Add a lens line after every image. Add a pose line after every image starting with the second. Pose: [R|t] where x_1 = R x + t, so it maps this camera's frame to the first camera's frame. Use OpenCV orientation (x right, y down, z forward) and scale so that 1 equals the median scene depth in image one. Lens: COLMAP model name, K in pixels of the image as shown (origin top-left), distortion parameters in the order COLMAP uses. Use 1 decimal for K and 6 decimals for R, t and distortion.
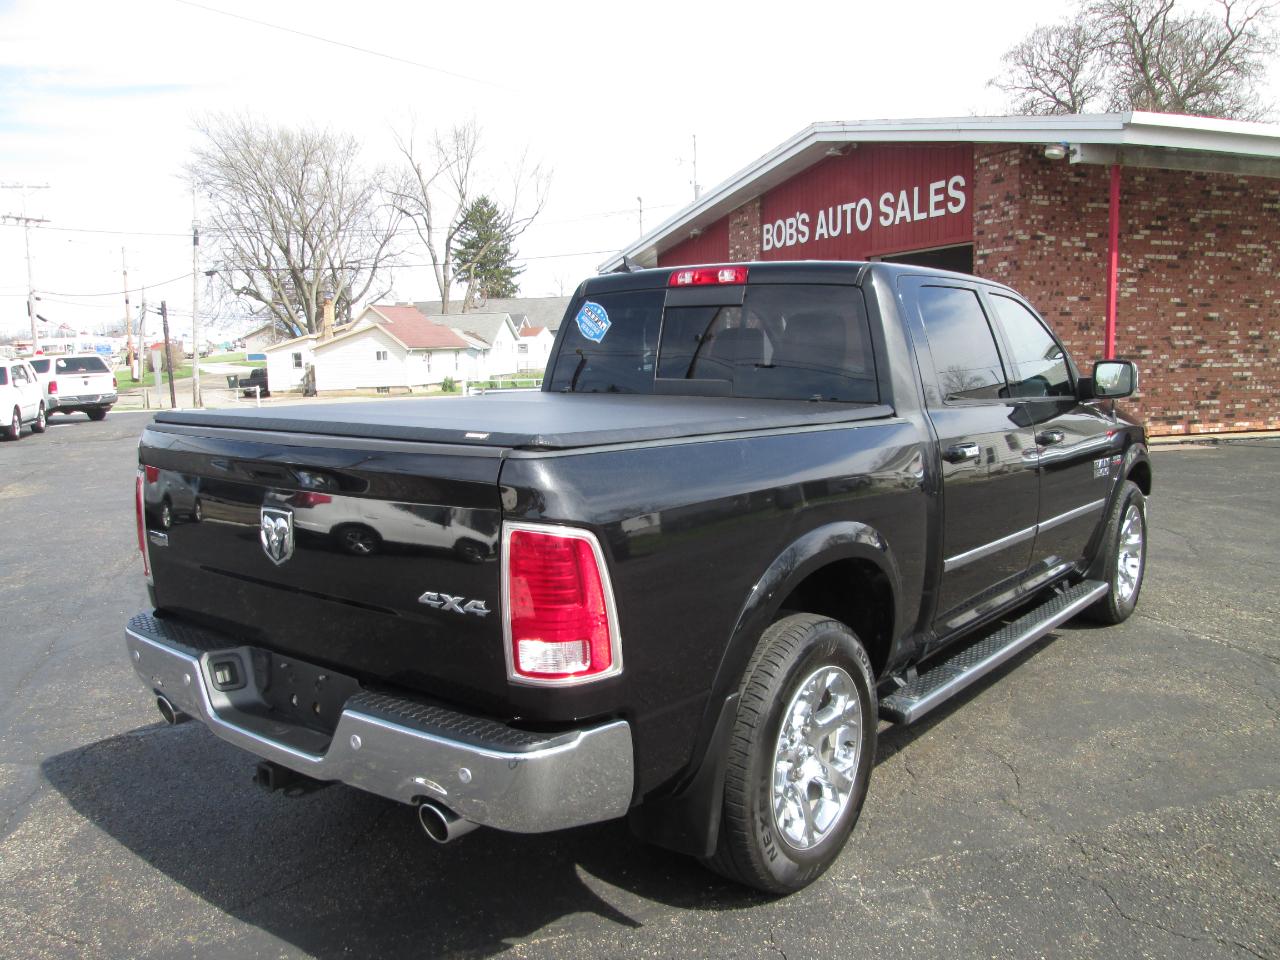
lens RADIAL K [[1091.6, 0, 640.0], [0, 1091.6, 480.0], [0, 0, 1]] dist [-0.078229, 0.092039]
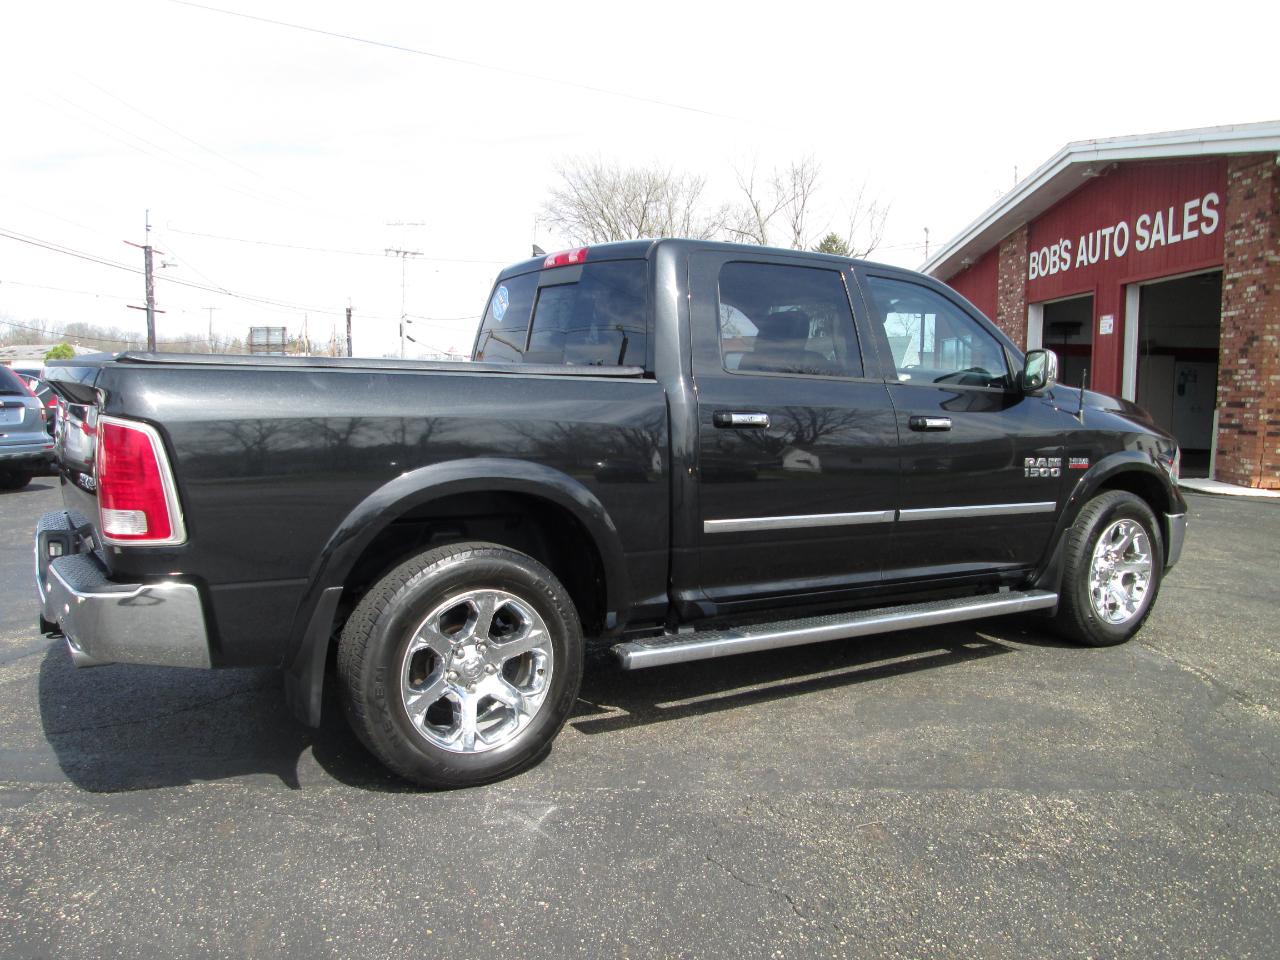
lens RADIAL K [[1091.6, 0, 640.0], [0, 1091.6, 480.0], [0, 0, 1]] dist [-0.078229, 0.092039]
pose [[0.947280, 0.062385, -0.314276, 0.106800], [-0.073401, 0.997030, -0.023330, 0.012742], [0.311887, 0.045169, 0.949045, -0.000006]]
